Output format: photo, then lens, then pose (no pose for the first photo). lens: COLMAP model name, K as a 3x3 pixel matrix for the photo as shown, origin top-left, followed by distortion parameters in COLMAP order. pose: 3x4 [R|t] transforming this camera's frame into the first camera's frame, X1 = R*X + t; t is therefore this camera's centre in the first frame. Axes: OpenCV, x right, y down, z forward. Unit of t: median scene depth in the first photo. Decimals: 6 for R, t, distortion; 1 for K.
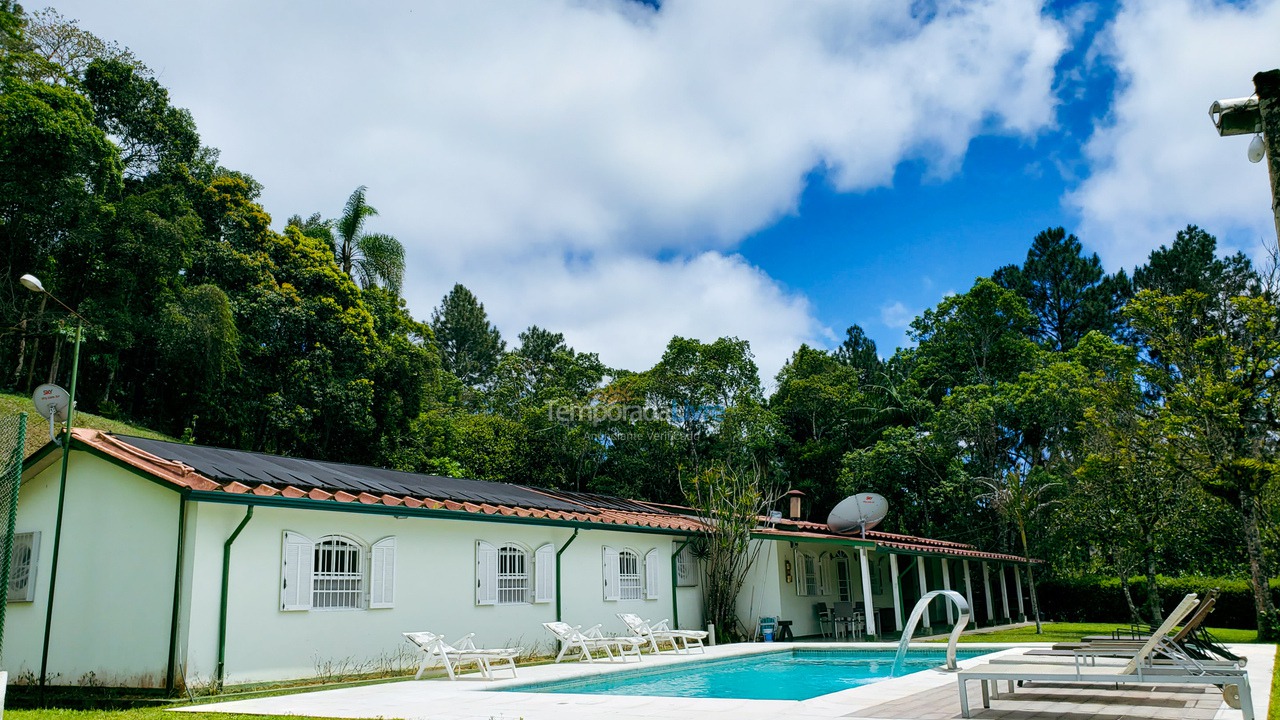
lens RADIAL K [[984.4, 0, 636.9], [0, 984.4, 375.9], [0, 0, 1]] dist [0.053315, -0.091324]
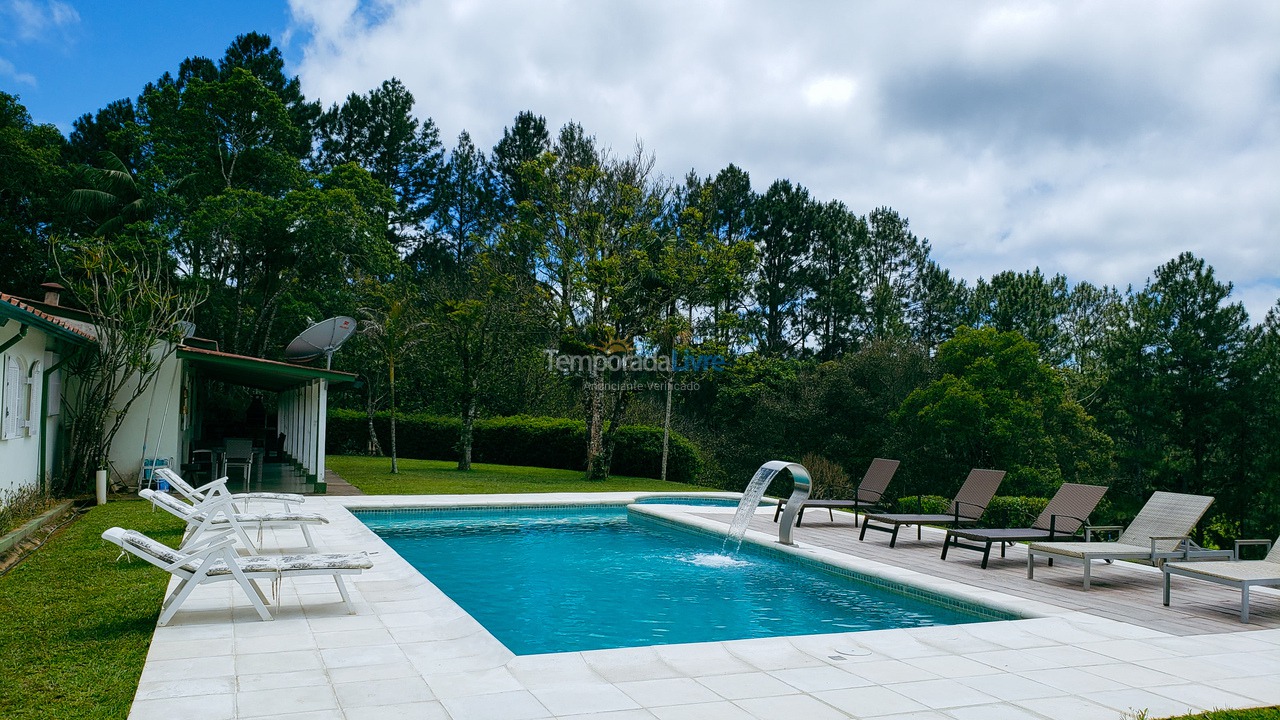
lens RADIAL K [[984.4, 0, 636.9], [0, 984.4, 375.9], [0, 0, 1]] dist [0.053315, -0.091324]
pose [[0.580426, 0.071901, 0.811132, -0.304091], [-0.220211, 0.972840, 0.071342, 0.053835], [-0.783972, -0.220029, 0.580495, 0.312924]]
